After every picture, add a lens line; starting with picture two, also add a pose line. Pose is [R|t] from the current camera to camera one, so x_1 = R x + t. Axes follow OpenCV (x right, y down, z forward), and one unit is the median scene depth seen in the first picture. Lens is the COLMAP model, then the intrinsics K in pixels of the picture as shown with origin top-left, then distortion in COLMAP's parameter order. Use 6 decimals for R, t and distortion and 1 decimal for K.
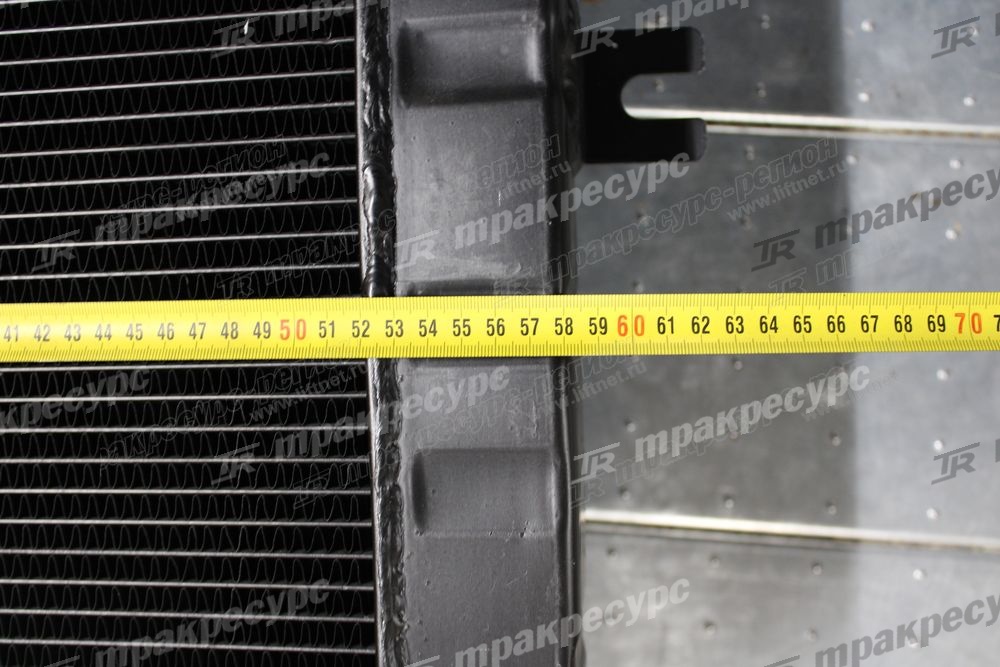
lens RADIAL K [[1164.6, 0, 500.0], [0, 1164.6, 333.5], [0, 0, 1]] dist [-0.085963, 0.005703]
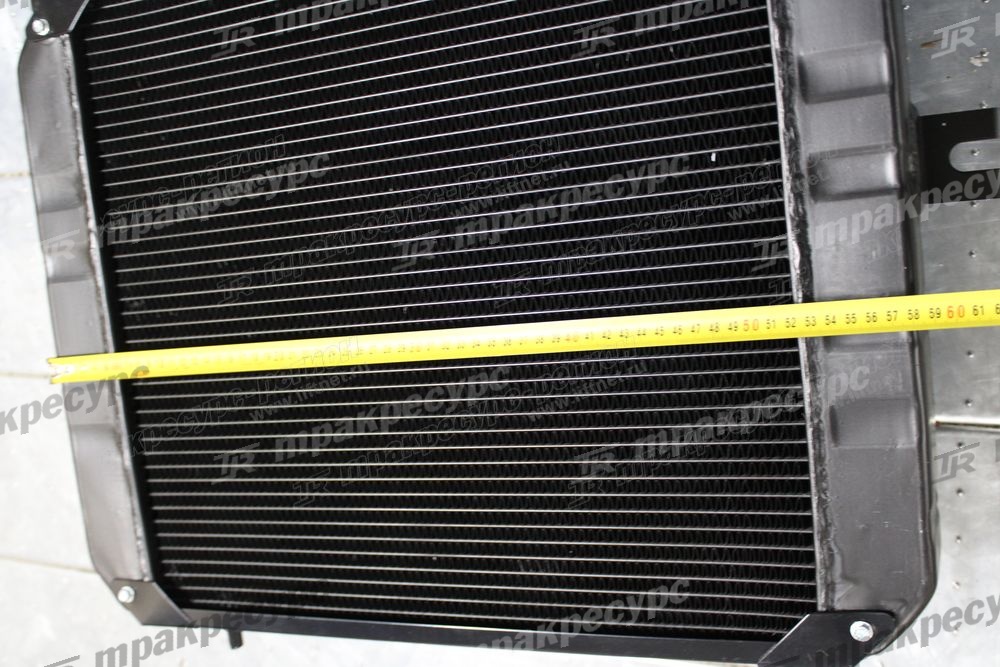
lens RADIAL K [[1164.6, 0, 500.0], [0, 1164.6, 333.5], [0, 0, 1]] dist [-0.085963, 0.005703]
pose [[0.951465, -0.045992, -0.304300, -0.012135], [0.080043, 0.991724, 0.100384, -0.211773], [0.297165, -0.119869, 0.947272, -0.774429]]
